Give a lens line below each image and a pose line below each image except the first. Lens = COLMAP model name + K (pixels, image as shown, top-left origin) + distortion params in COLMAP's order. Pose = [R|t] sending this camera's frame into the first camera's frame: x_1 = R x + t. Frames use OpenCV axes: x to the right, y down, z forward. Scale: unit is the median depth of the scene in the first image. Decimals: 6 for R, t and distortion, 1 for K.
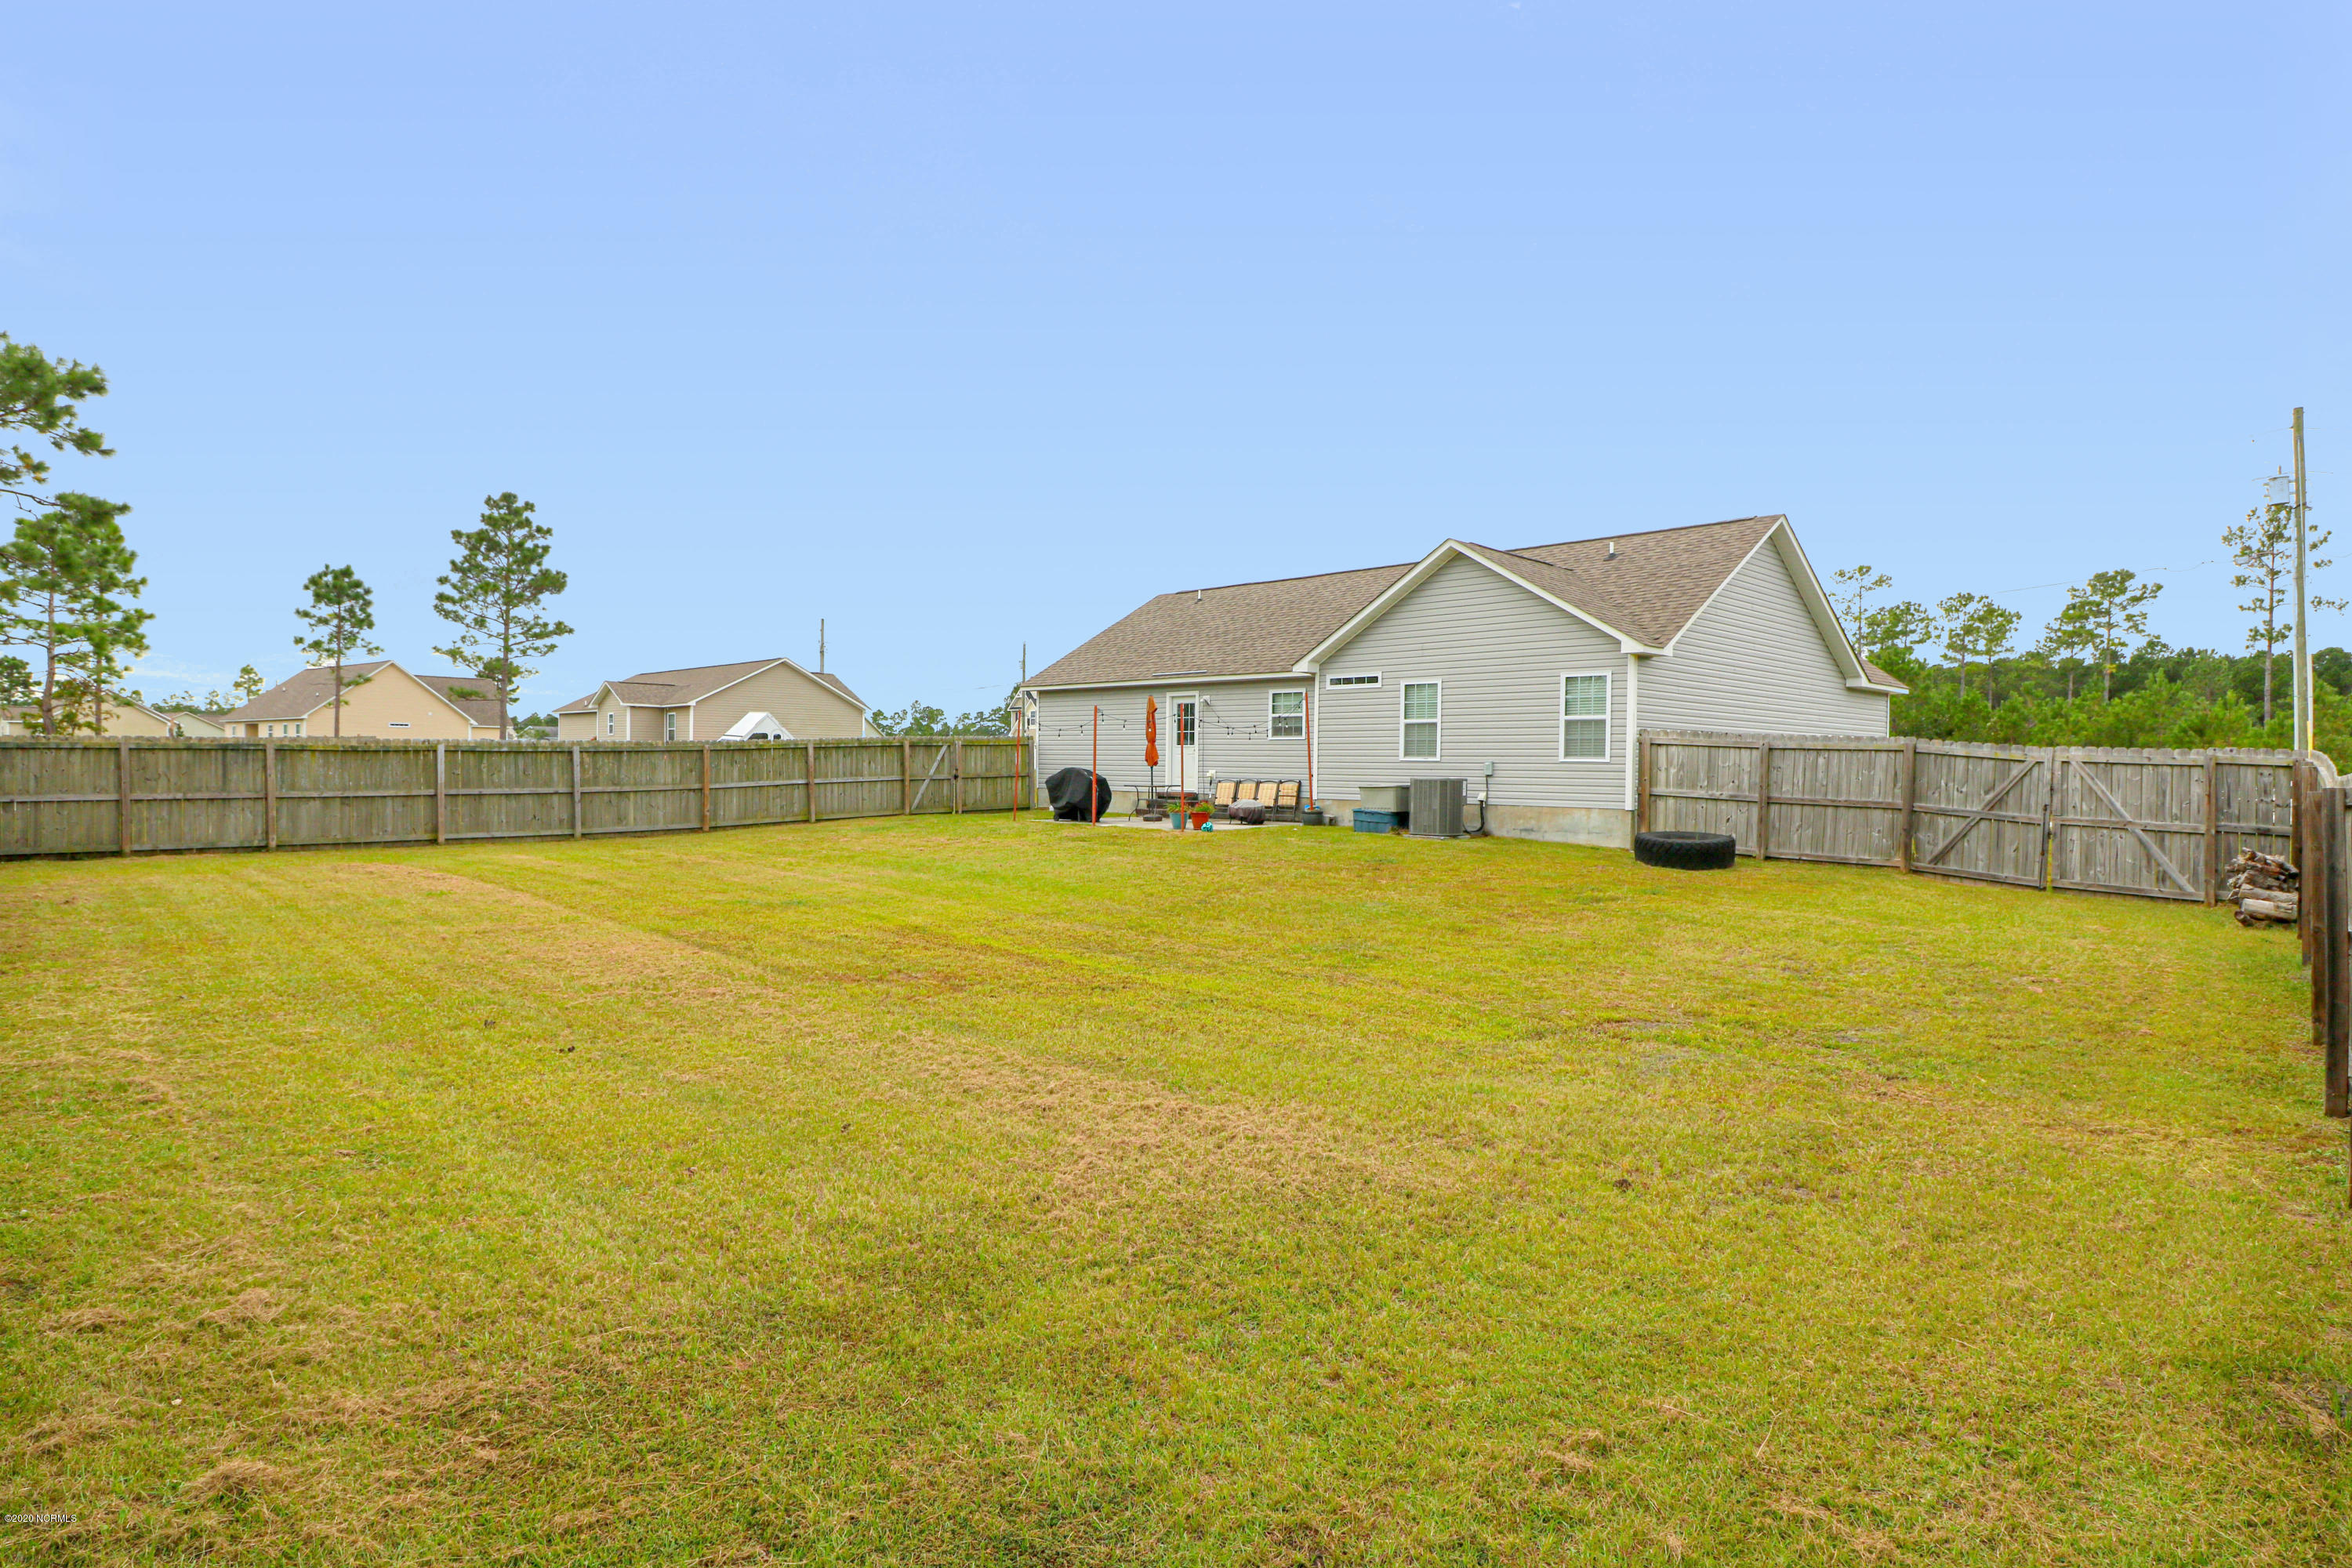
lens RADIAL K [[1239.8, 0, 1182.7], [0, 1239.8, 783.6], [0, 0, 1]] dist [-0.001537, -0.000487]
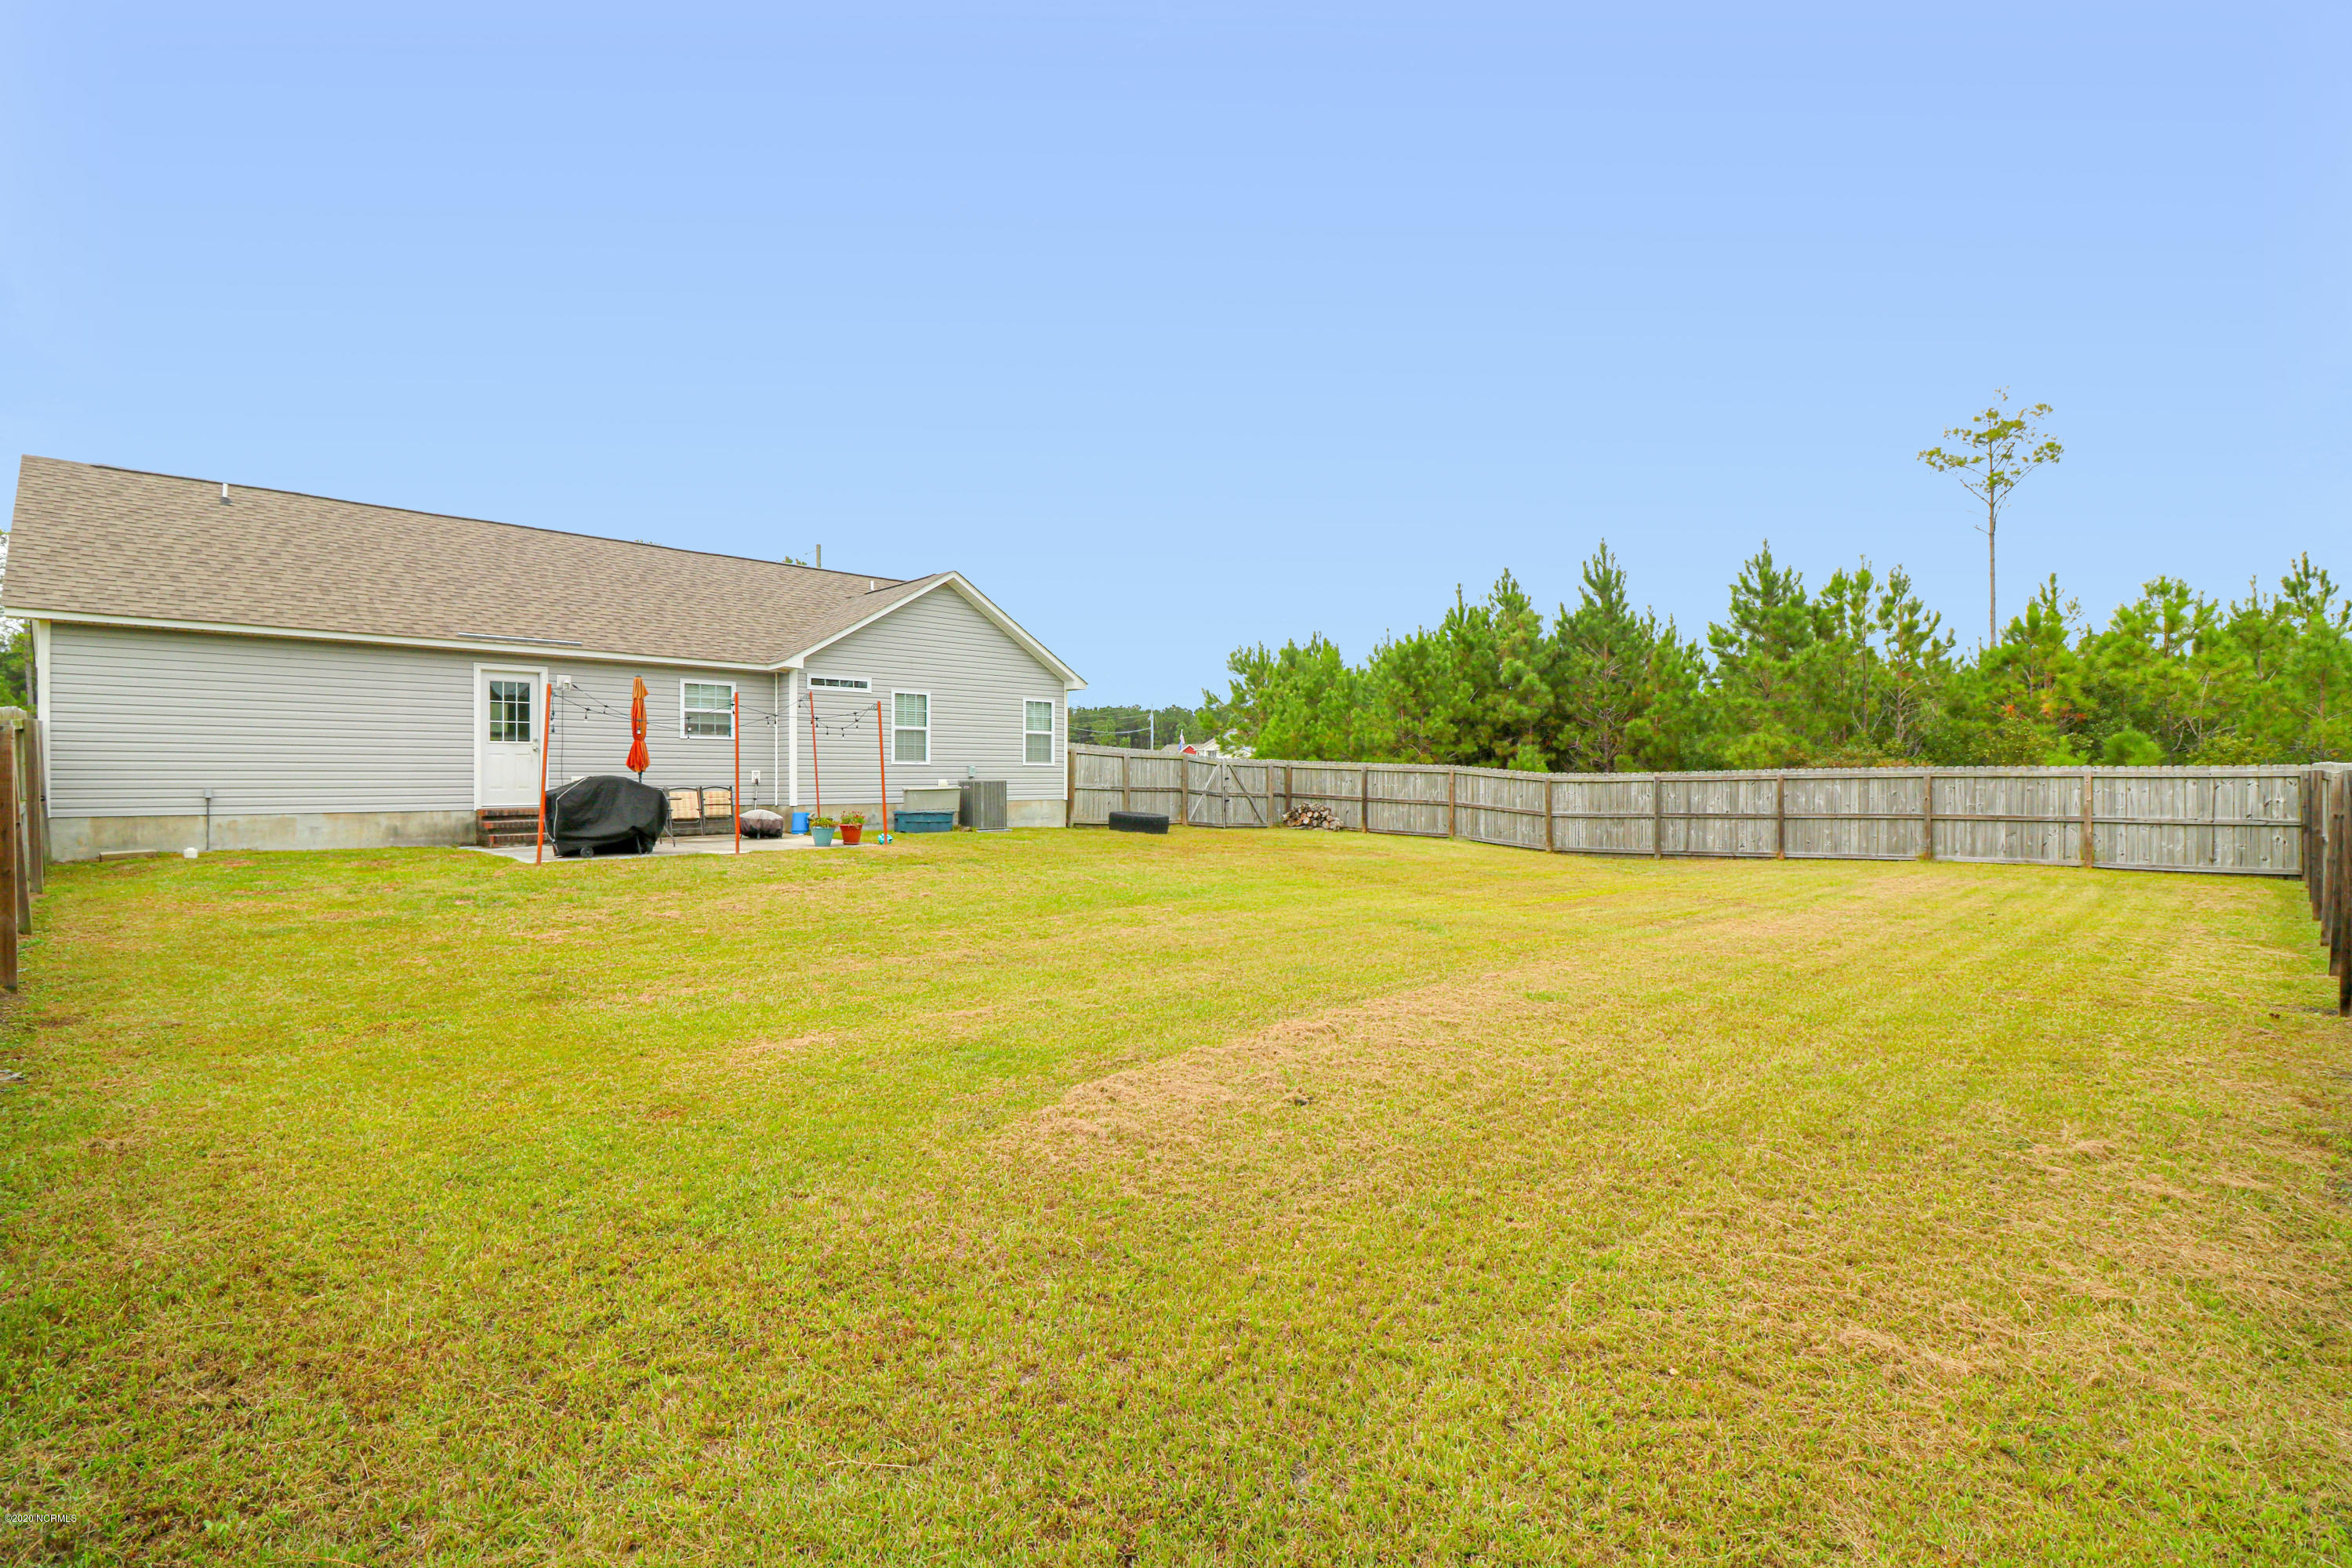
lens RADIAL K [[1083.4, 0, 1172.2], [0, 1083.4, 780.8], [0, 0, 1]] dist [-0.005252, -0.004033]
pose [[-0.010966, -0.021401, 0.999711, -0.753976], [0.010482, 0.999714, 0.021516, -0.022047], [-0.999885, 0.010715, -0.010738, 0.772050]]
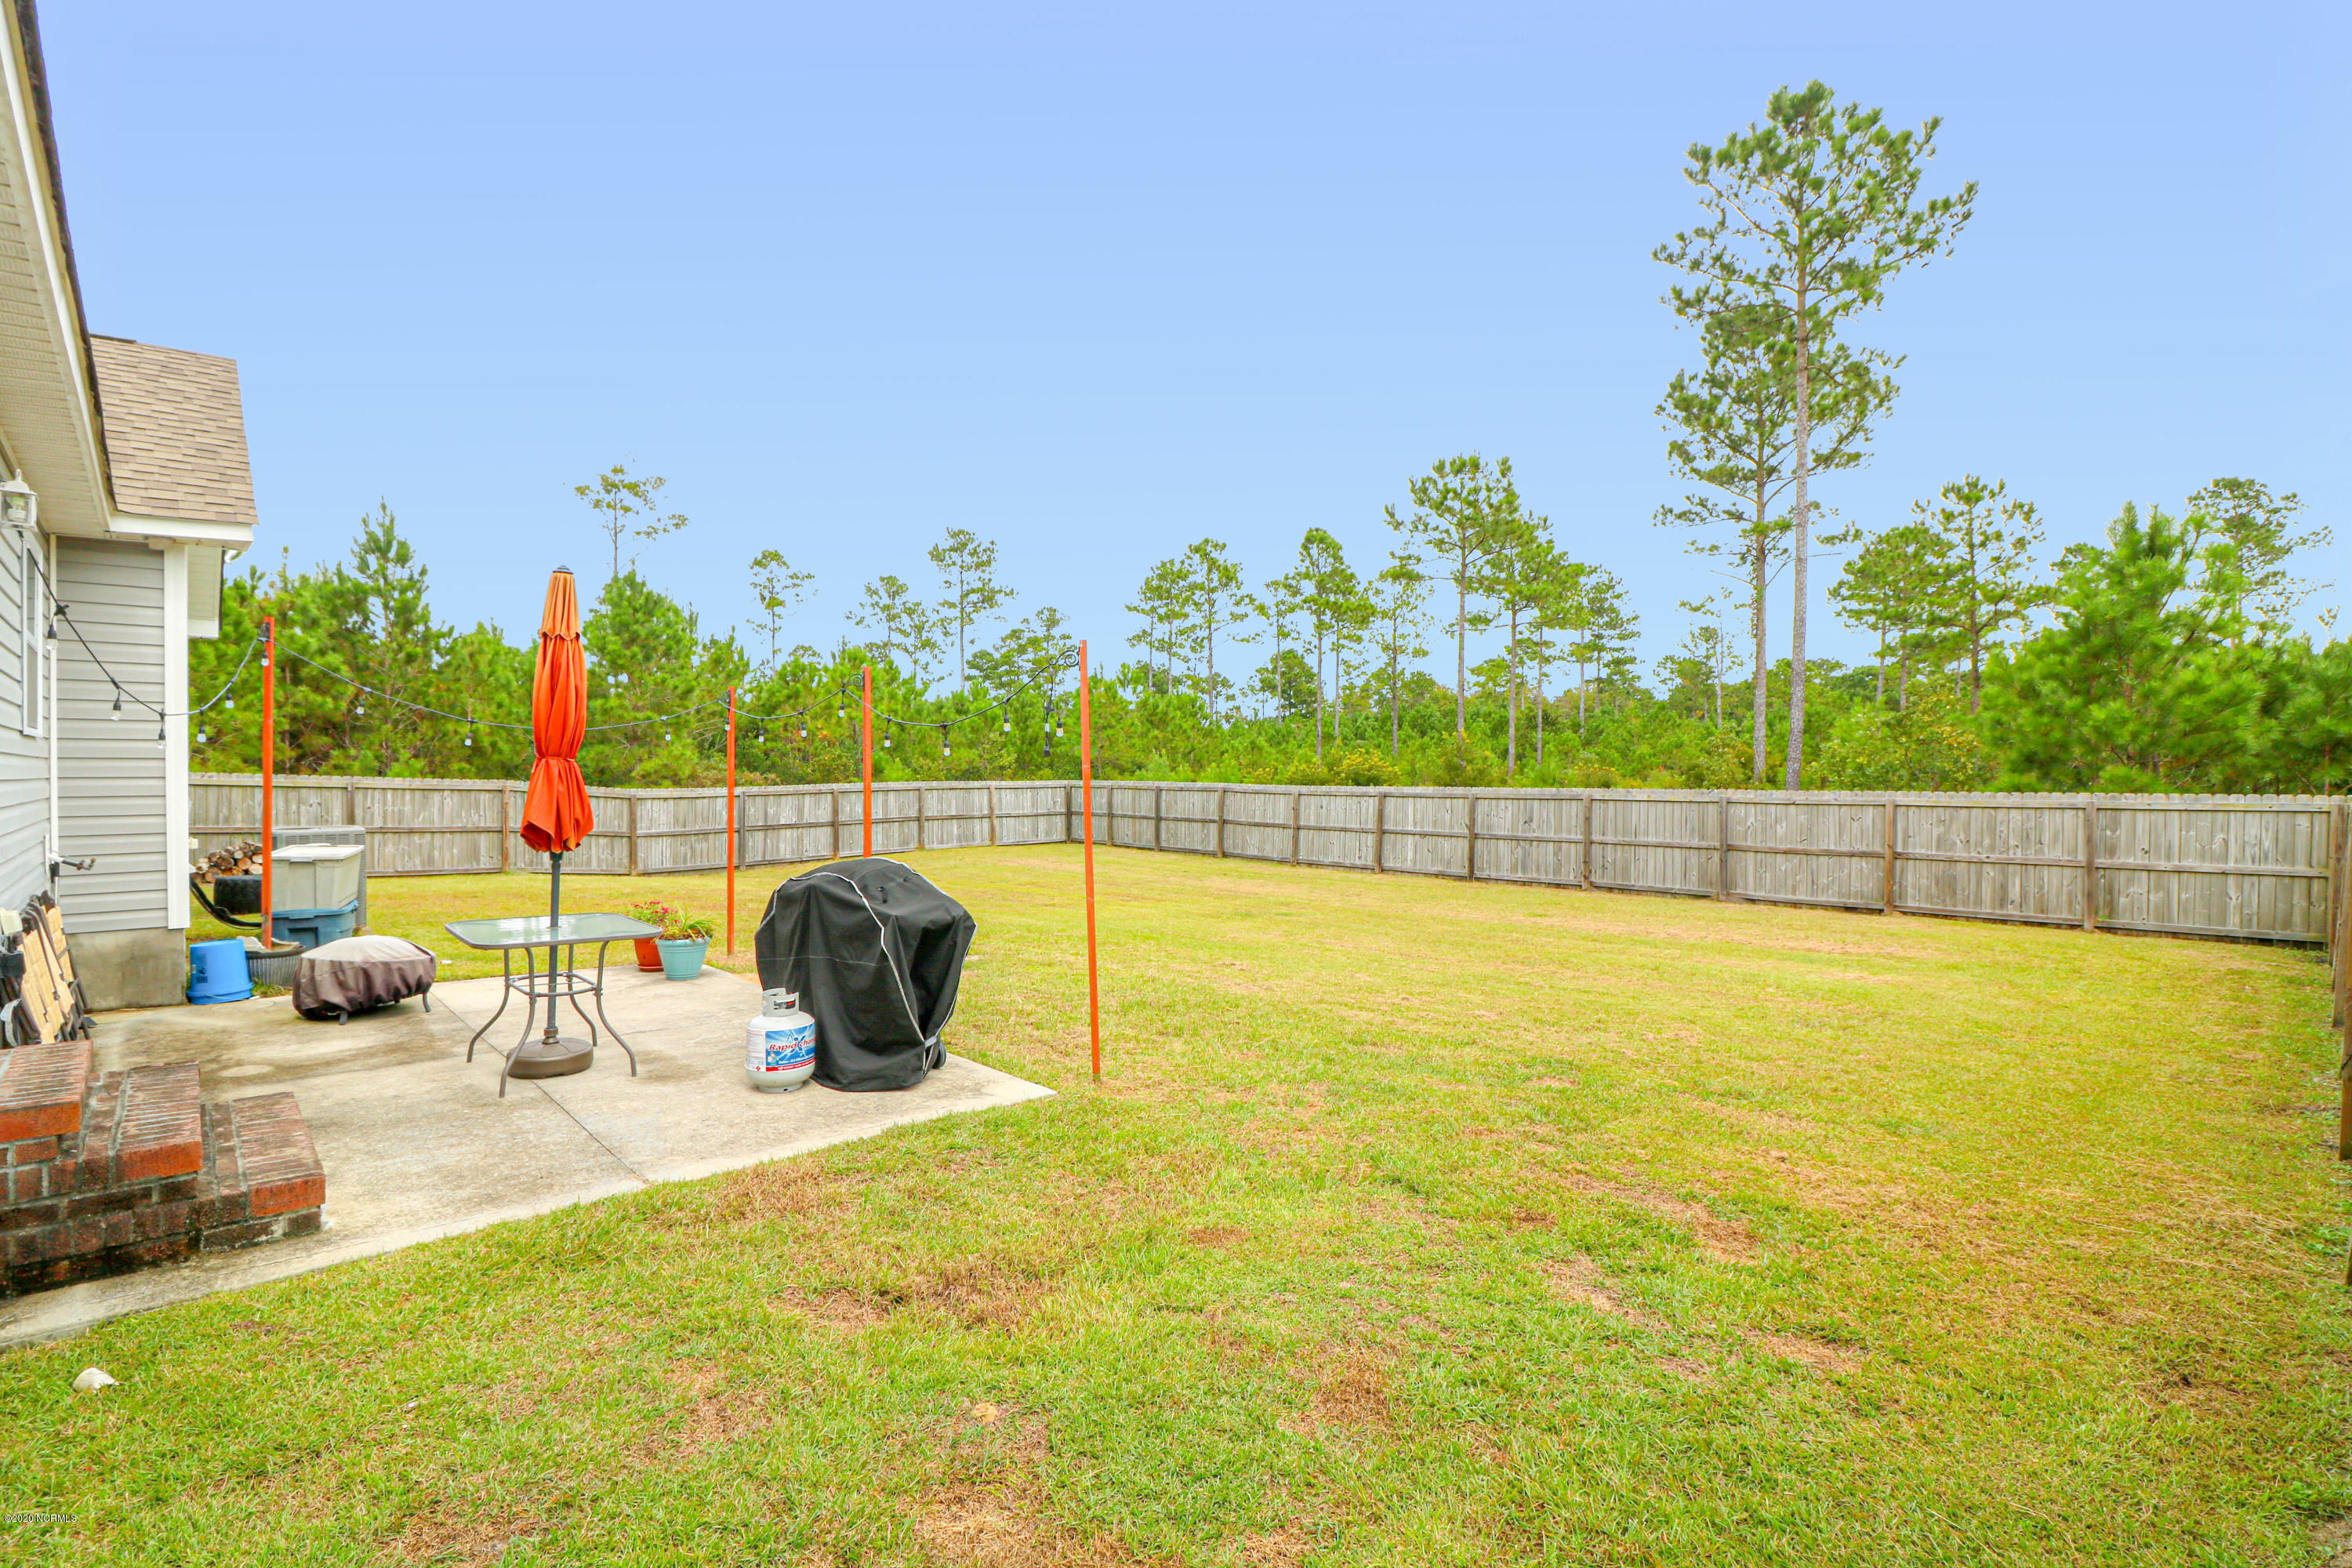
lens RADIAL K [[1083.4, 0, 1159.1], [0, 1083.4, 777.0], [0, 0, 1]] dist [-0.005252, -0.004033]
pose [[-0.999492, -0.019347, 0.025328, -0.162751], [-0.018895, 0.999660, 0.017975, -0.040211], [-0.025667, 0.017488, -0.999518, 1.362853]]
